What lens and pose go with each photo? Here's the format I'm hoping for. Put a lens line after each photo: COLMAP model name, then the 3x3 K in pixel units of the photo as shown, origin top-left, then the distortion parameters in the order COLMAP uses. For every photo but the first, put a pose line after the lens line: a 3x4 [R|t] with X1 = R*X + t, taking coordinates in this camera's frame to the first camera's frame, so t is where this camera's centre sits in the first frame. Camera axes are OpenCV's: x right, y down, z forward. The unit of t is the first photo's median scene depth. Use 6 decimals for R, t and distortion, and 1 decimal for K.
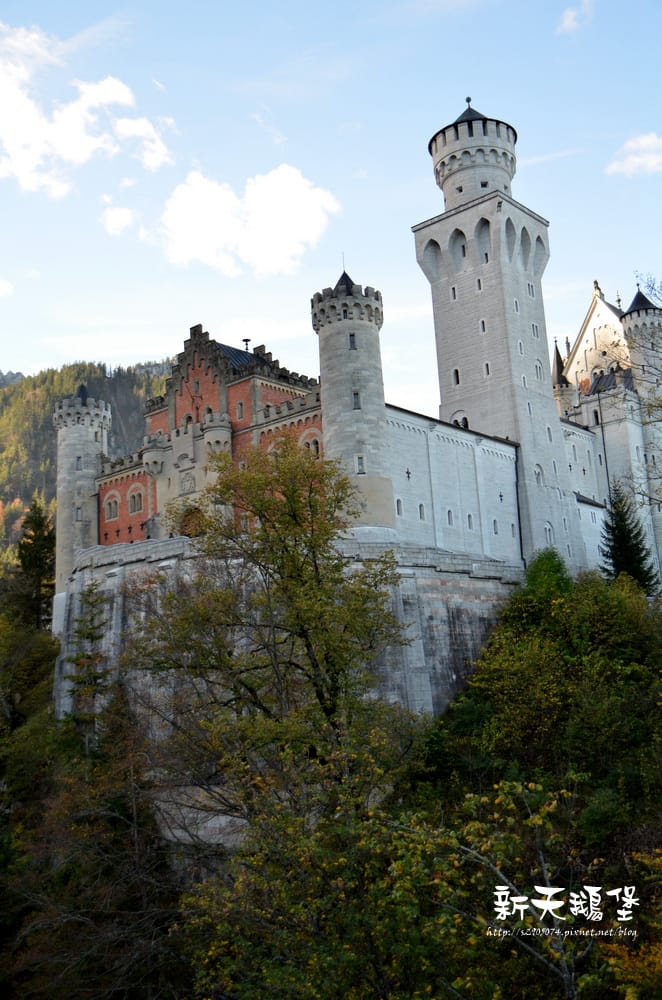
lens RADIAL K [[1127.6, 0, 328.2], [0, 1127.6, 500.2], [0, 0, 1]] dist [-0.005647, 0.000000]
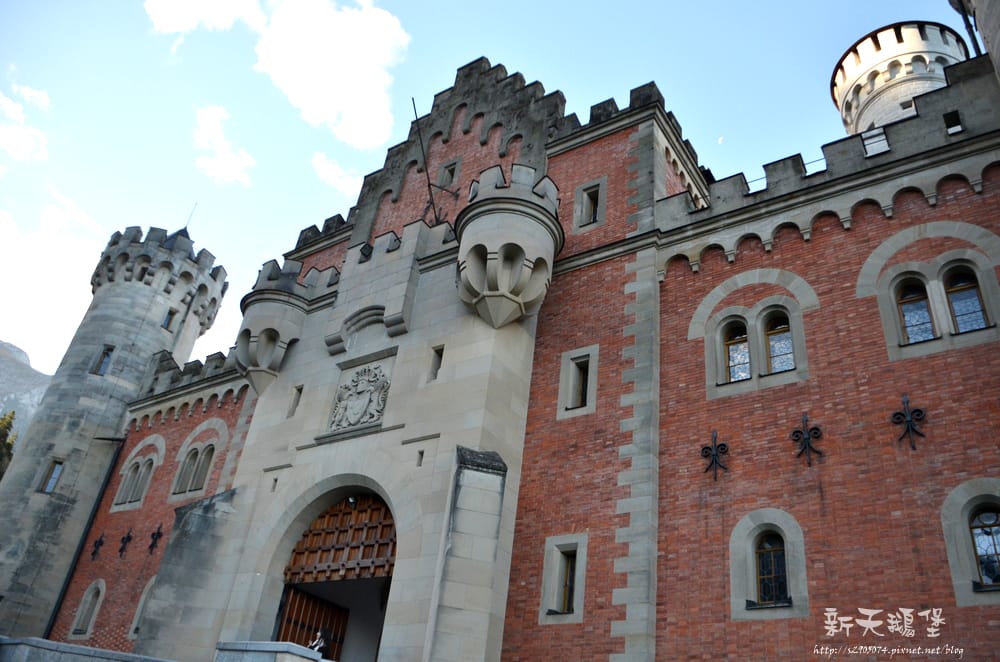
lens RADIAL K [[791.9, 0, 506.1], [0, 791.9, 340.3], [0, 0, 1]] dist [-0.125966, 0.039183]
pose [[0.976615, 0.213368, 0.026399, -0.089819], [-0.191739, 0.919932, -0.341996, 0.029278], [-0.097256, 0.328937, 0.939331, 0.746993]]
